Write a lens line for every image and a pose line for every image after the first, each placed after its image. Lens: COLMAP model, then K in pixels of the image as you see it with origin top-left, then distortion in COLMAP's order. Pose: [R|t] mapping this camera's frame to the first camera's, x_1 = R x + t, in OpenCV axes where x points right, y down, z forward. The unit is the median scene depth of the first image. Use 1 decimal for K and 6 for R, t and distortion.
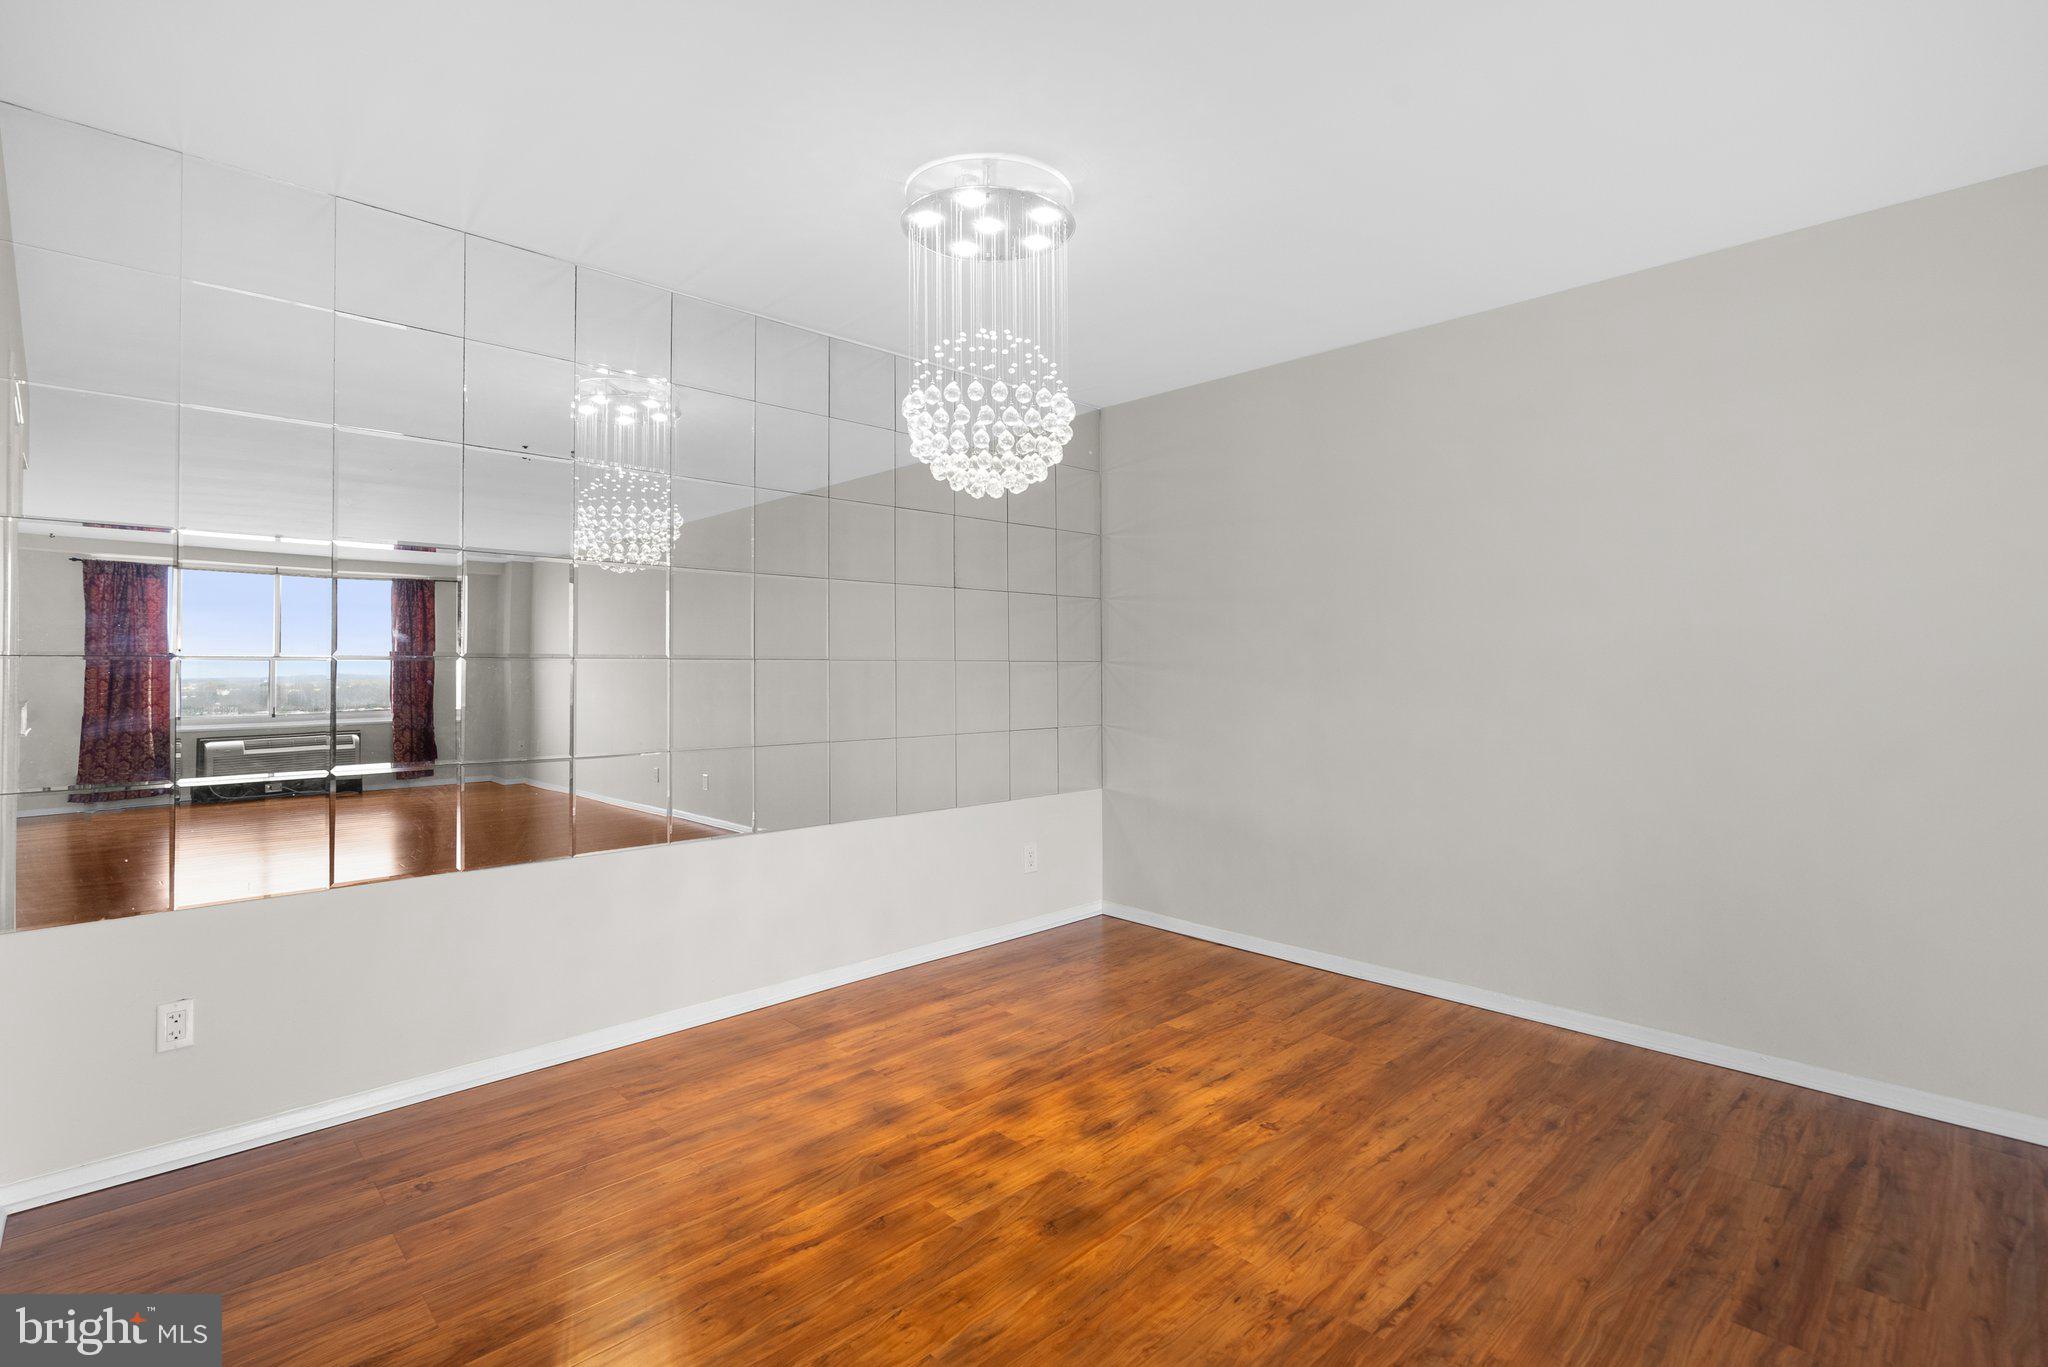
lens RADIAL K [[954.5, 0, 1018.7], [0, 954.5, 670.7], [0, 0, 1]] dist [-0.003153, 0.001323]
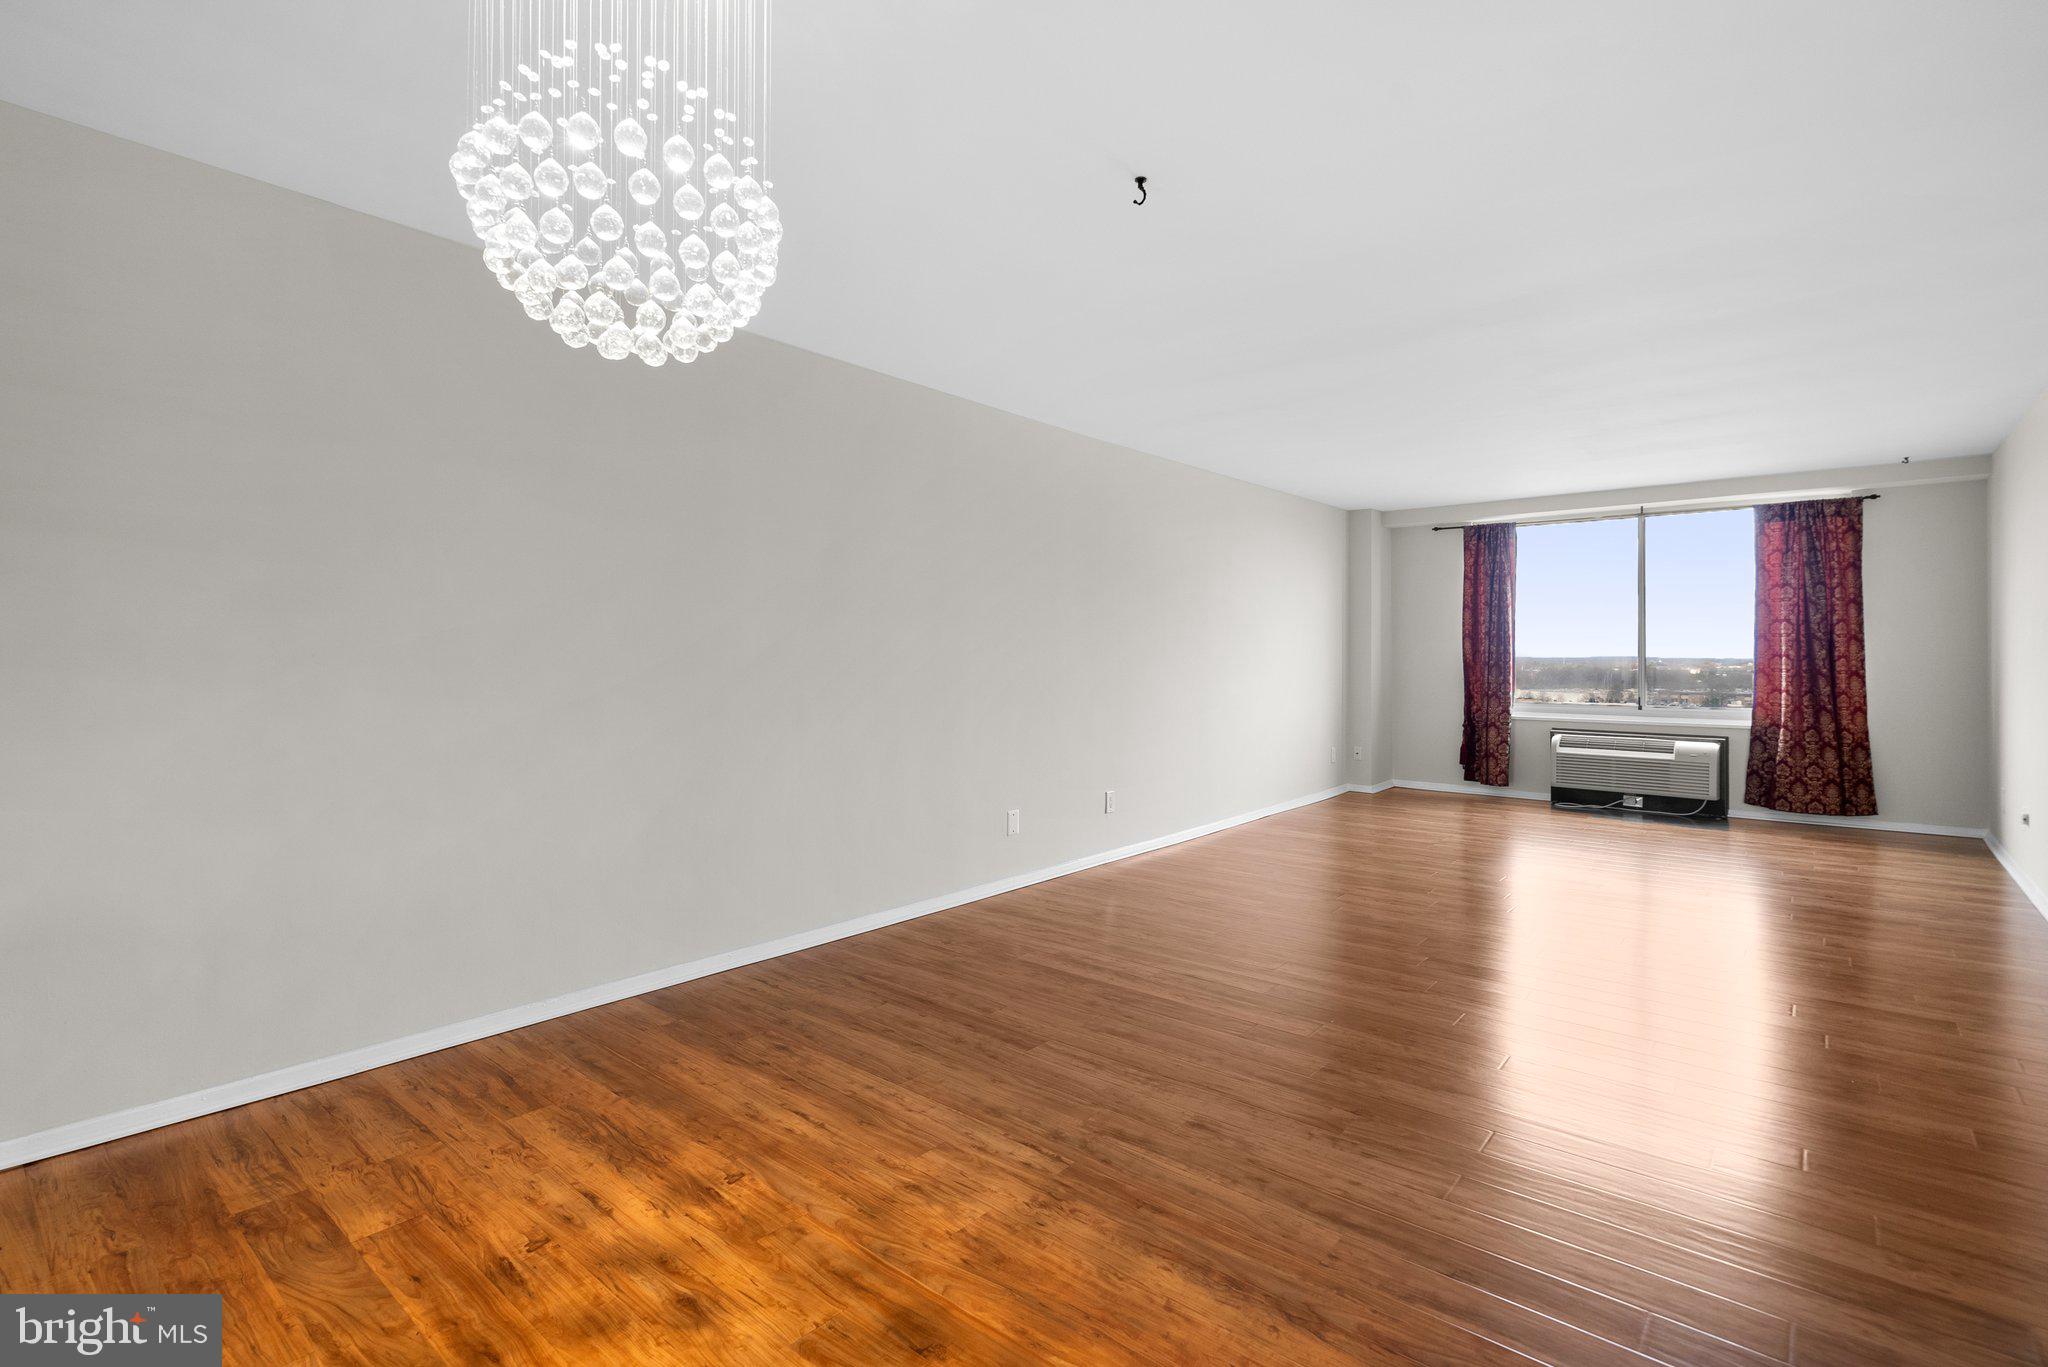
lens RADIAL K [[946.1, 0, 1021.6], [0, 946.1, 653.9], [0, 0, 1]] dist [-0.003053, 0.000726]
pose [[-0.103238, 0.008986, 0.994616, -0.625639], [-0.003578, 0.999949, -0.009406, -0.000151], [-0.994650, -0.004530, -0.103201, 0.810957]]
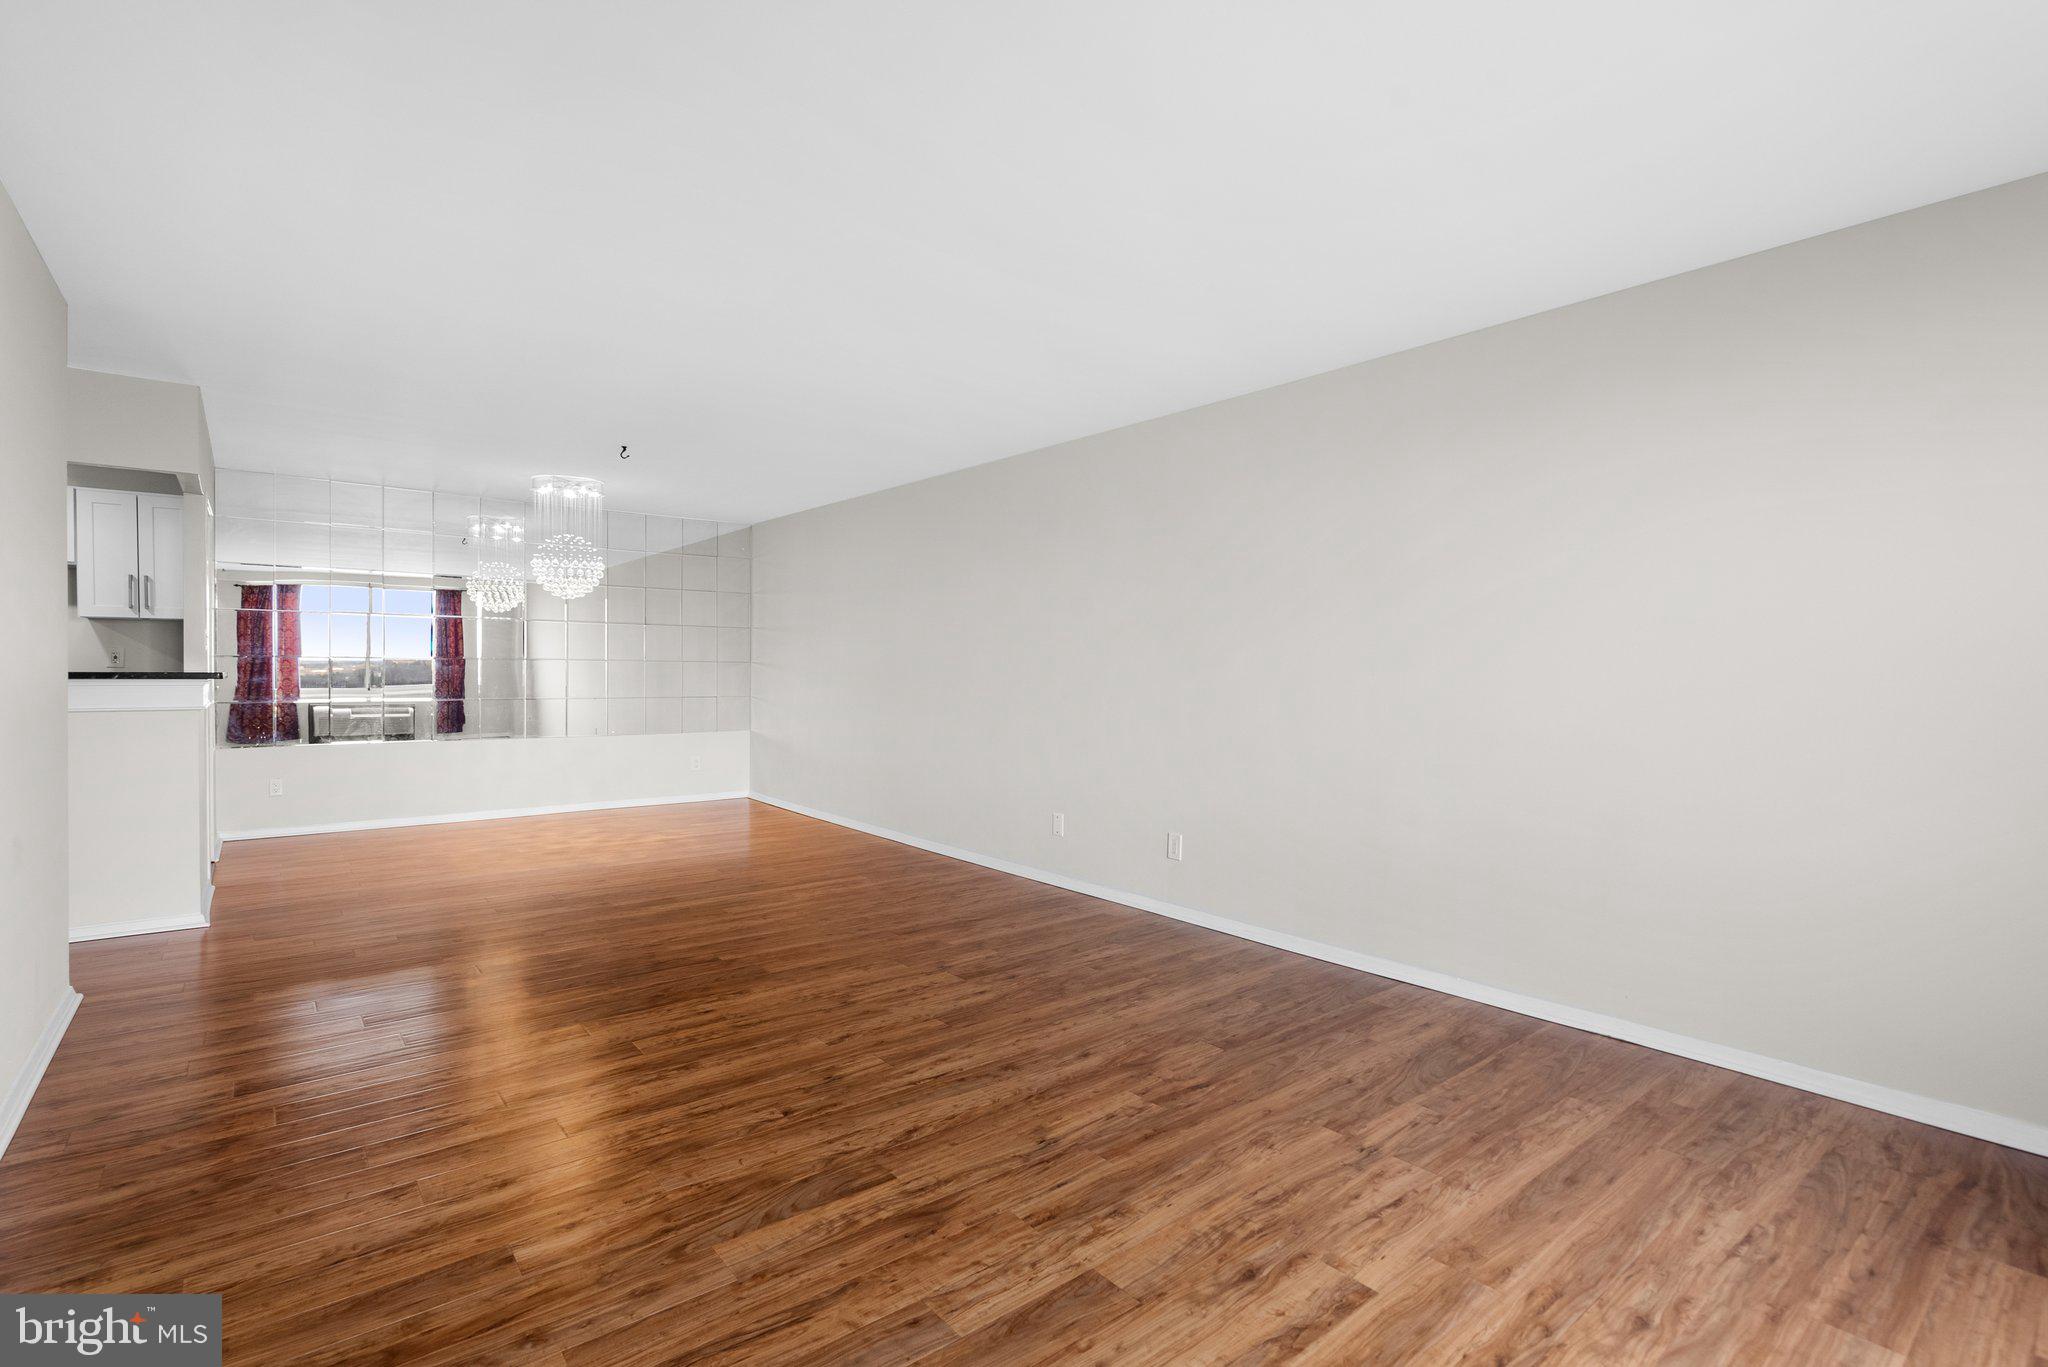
lens RADIAL K [[947.8, 0, 1025.1], [0, 947.8, 686.7], [0, 0, 1]] dist [-0.001582, -0.000145]
pose [[0.996949, 0.016849, -0.076211, 1.400636], [-0.015200, 0.999639, 0.022164, -0.022952], [0.076557, -0.020938, 0.996845, -1.474330]]
